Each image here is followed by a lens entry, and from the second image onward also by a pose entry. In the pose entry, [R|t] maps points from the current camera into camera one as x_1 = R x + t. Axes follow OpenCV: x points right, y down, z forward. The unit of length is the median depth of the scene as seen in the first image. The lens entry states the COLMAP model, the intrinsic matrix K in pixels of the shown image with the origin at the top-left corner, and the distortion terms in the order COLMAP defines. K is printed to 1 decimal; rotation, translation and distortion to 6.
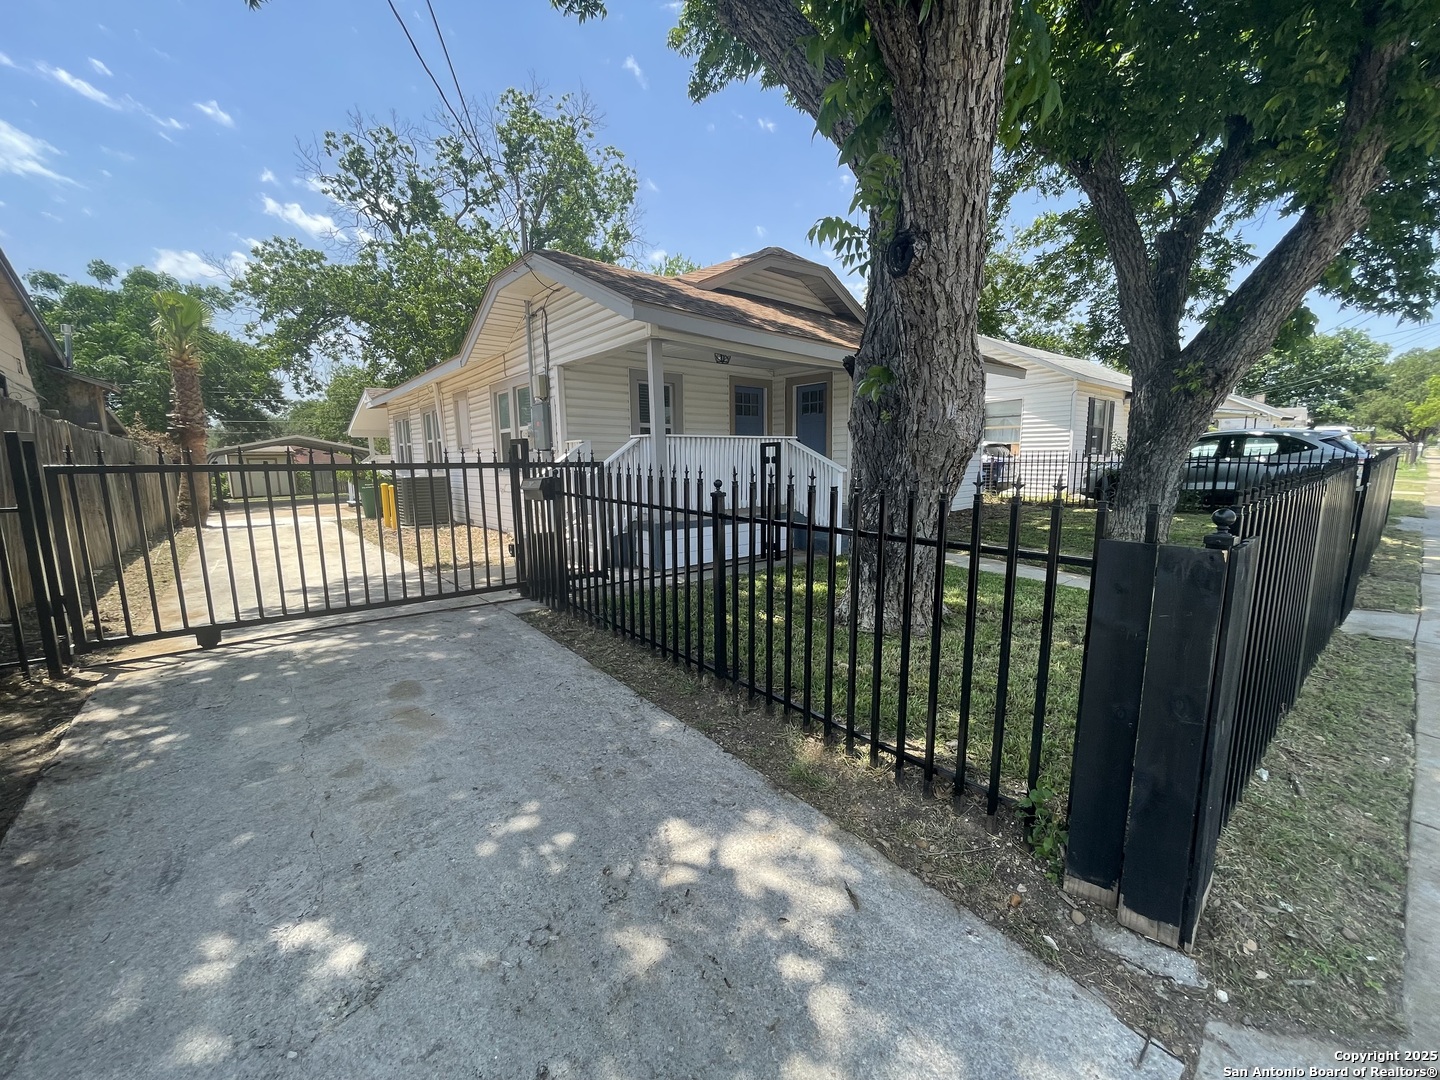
lens RADIAL K [[579.9, 0, 716.5], [0, 579.9, 541.8], [0, 0, 1]] dist [-0.000024, -0.000299]
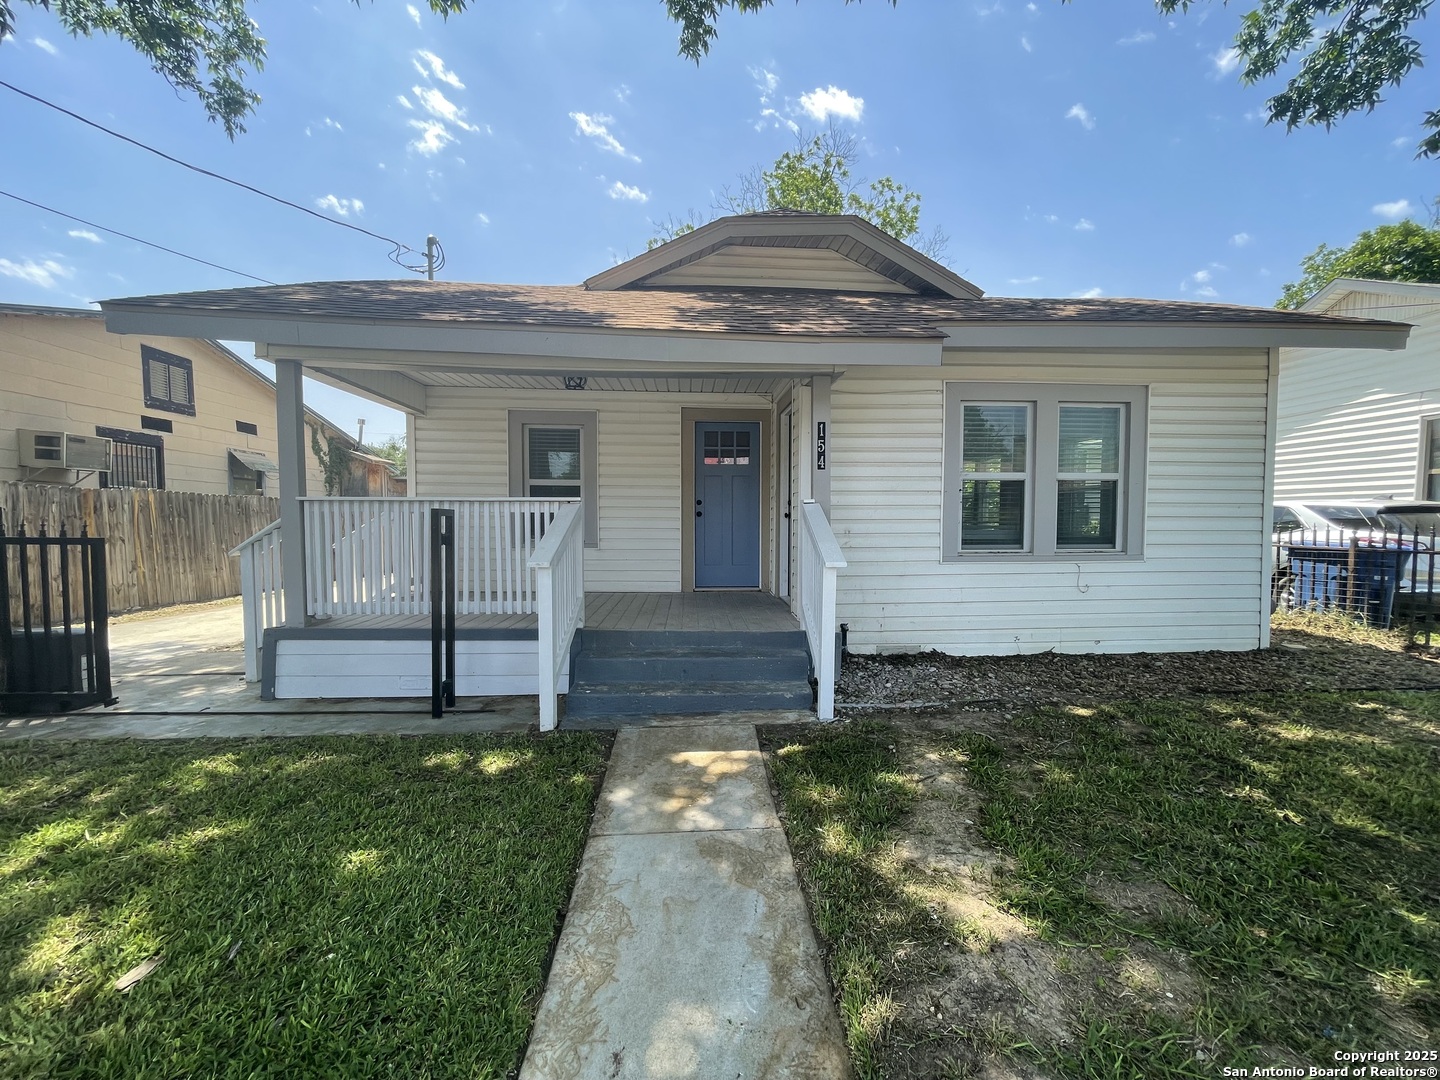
lens RADIAL K [[579.9, 0, 718.0], [0, 579.9, 539.6], [0, 0, 1]] dist [-0.000024, -0.000299]
pose [[0.811868, 0.035660, -0.582750, 0.339249], [-0.092652, 0.993354, -0.068294, -0.068521], [0.576442, 0.109439, 0.809776, 0.370521]]
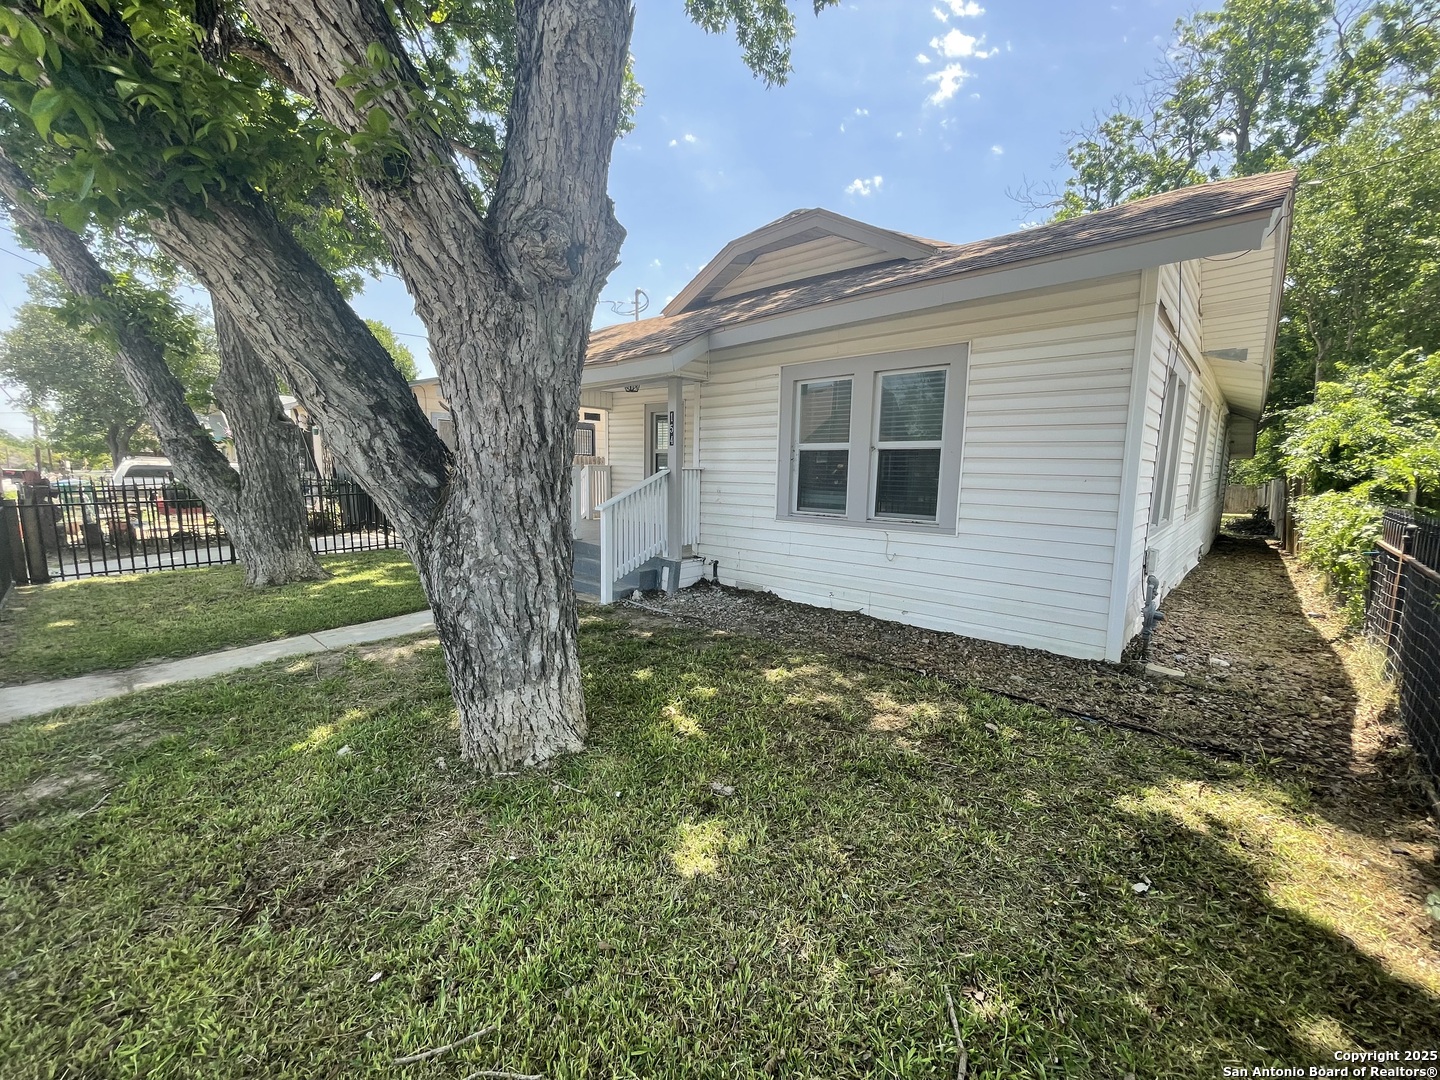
lens RADIAL K [[579.9, 0, 712.7], [0, 579.9, 544.1], [0, 0, 1]] dist [-0.000024, -0.000299]
pose [[0.146401, 0.142854, -0.978856, 2.744307], [-0.158976, 0.980054, 0.119252, -0.442016], [0.976367, 0.138156, 0.166192, 2.304939]]
